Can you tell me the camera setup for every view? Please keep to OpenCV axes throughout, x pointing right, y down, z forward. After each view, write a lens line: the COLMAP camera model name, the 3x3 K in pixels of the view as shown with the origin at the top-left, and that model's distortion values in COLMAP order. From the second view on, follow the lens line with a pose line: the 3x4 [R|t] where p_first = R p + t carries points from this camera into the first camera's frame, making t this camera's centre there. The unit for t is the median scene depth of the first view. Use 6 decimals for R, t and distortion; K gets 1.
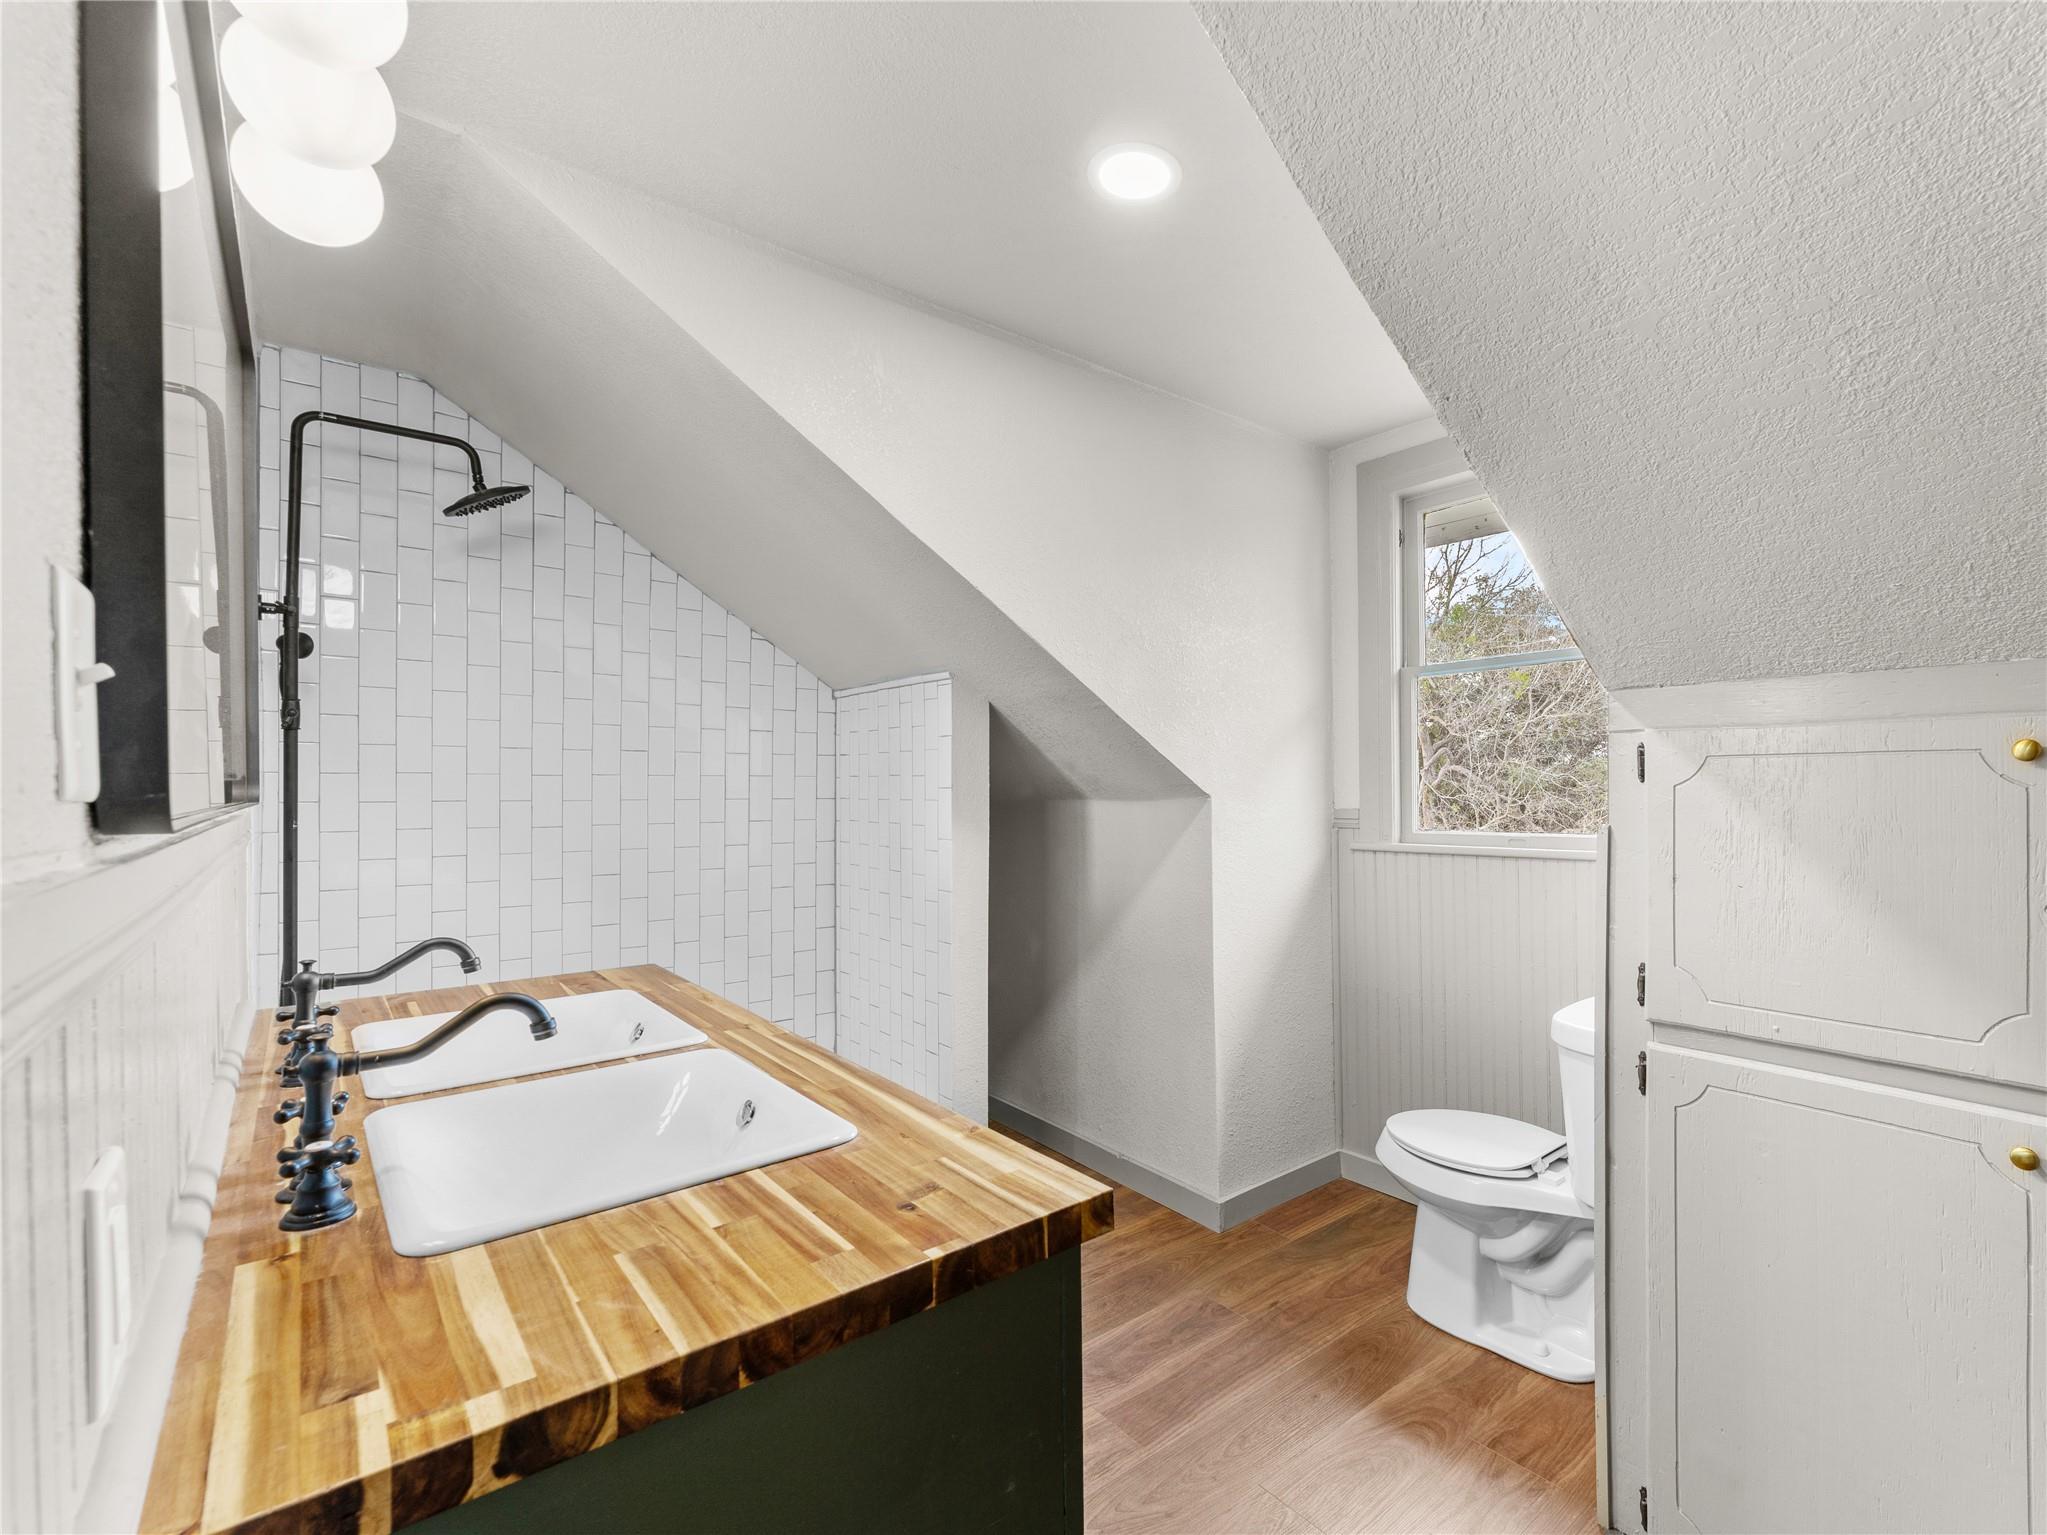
lens RADIAL K [[939.4, 0, 1003.5], [0, 939.4, 799.2], [0, 0, 1]] dist [0.001201, 0.000048]
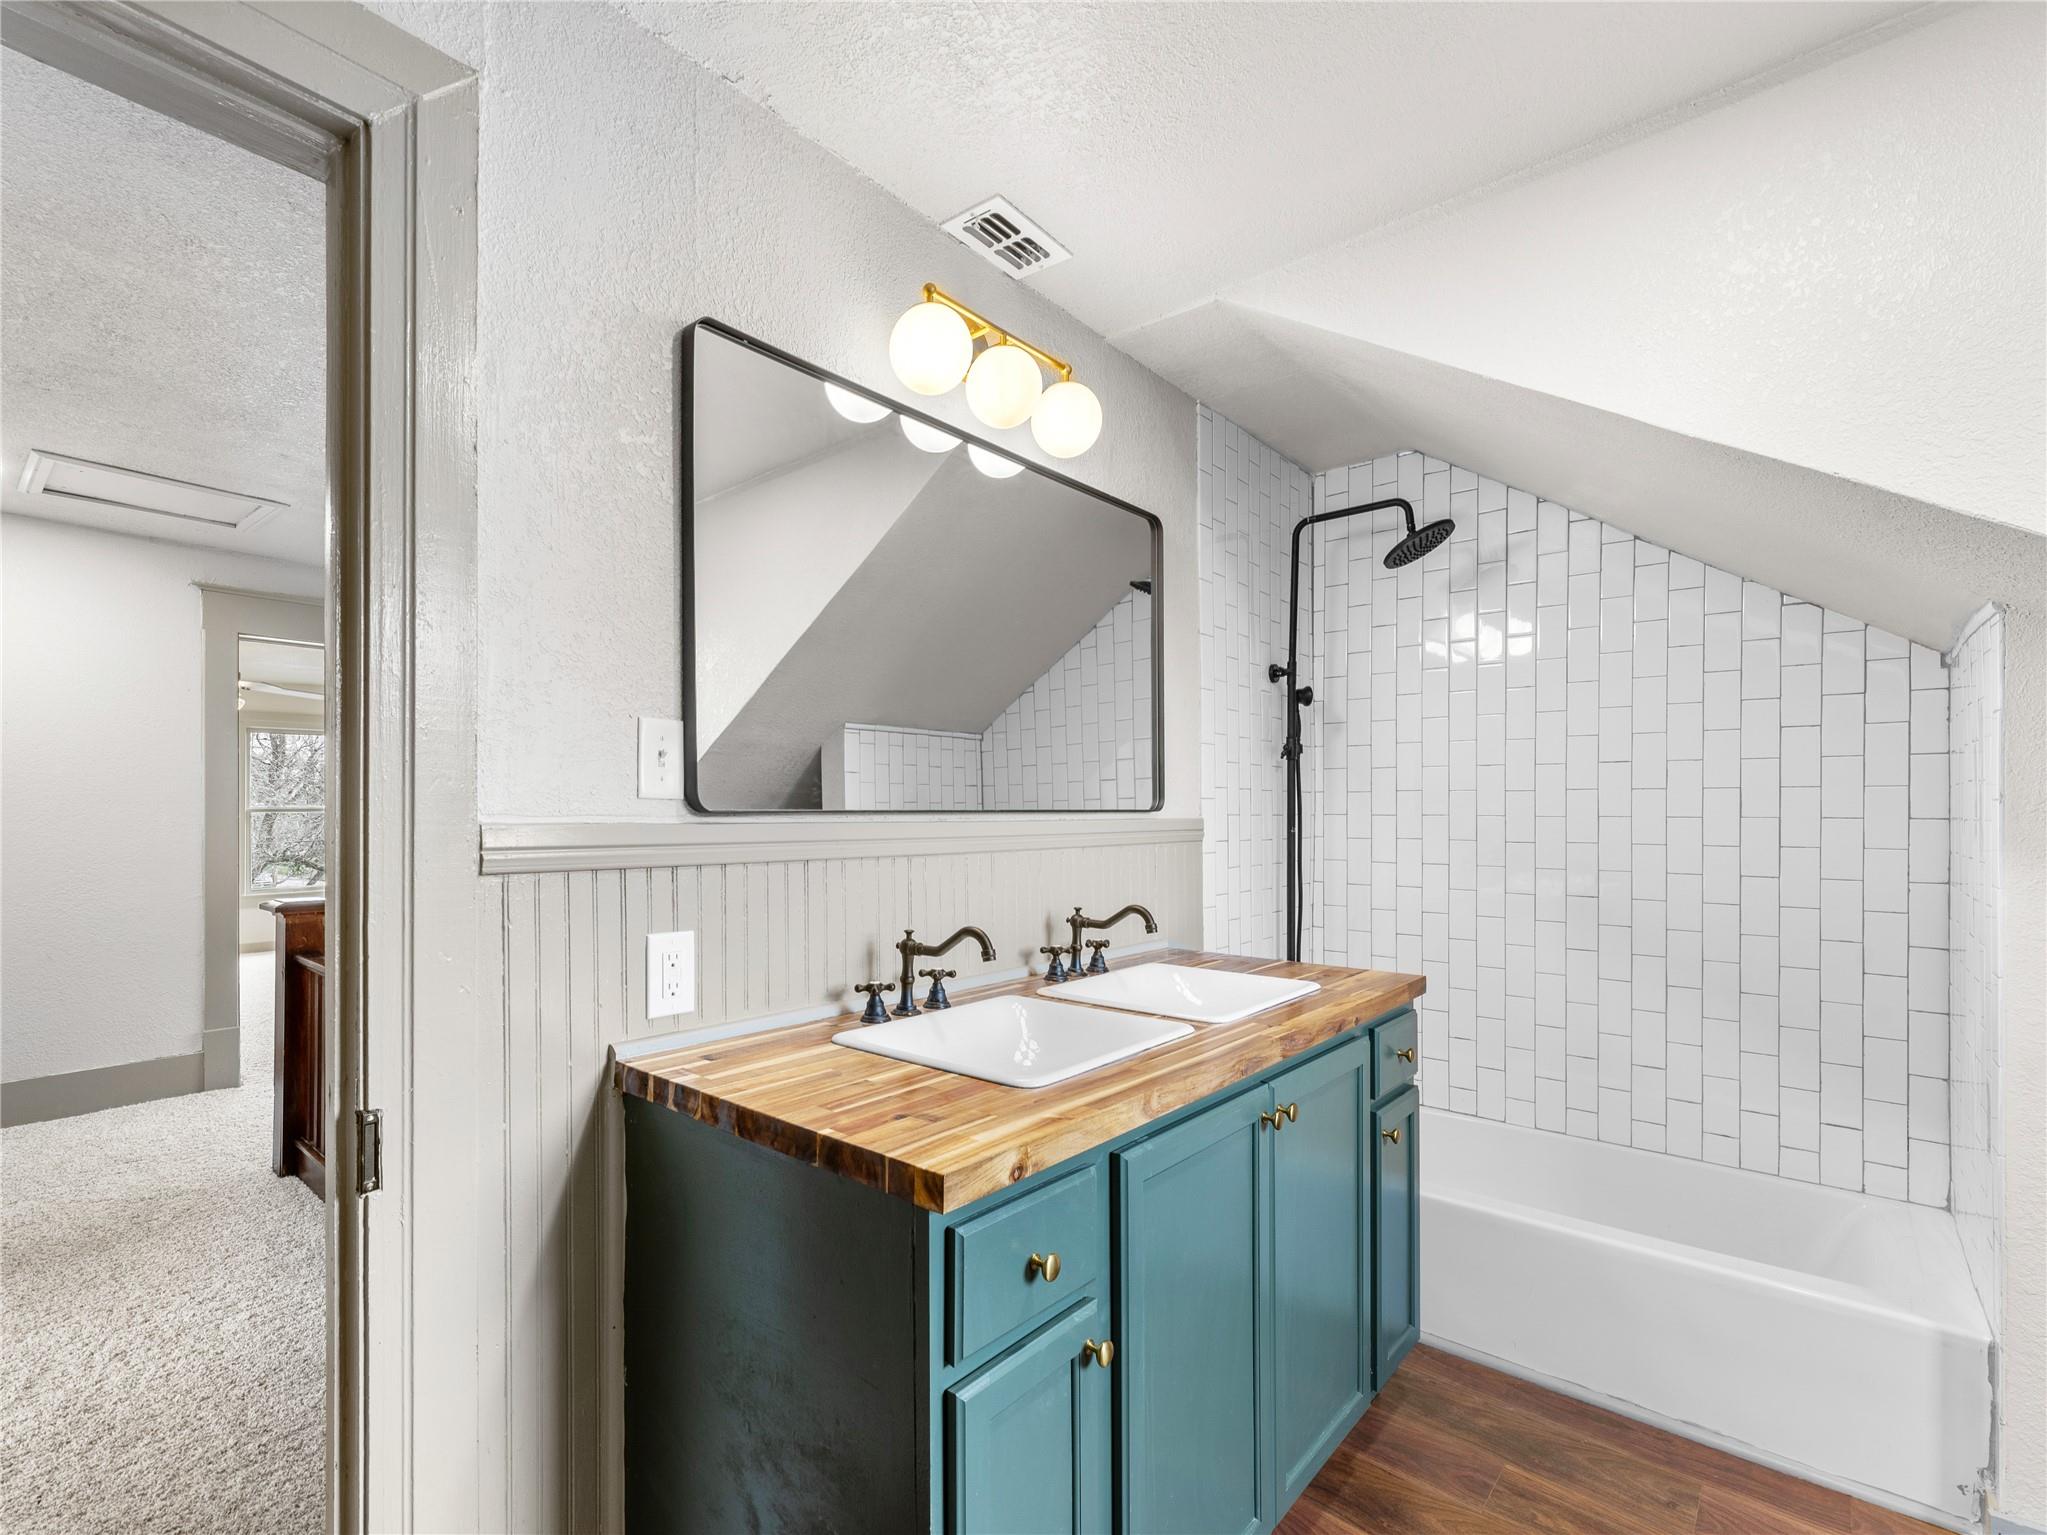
lens RADIAL K [[914.8, 0, 1022.5], [0, 914.8, 790.9], [0, 0, 1]] dist [0.000031, -0.000201]
pose [[0.217300, -0.015078, -0.975988, 0.697195], [-0.015323, 0.999705, -0.018856, 0.005332], [0.975985, 0.019053, 0.217005, 0.529025]]
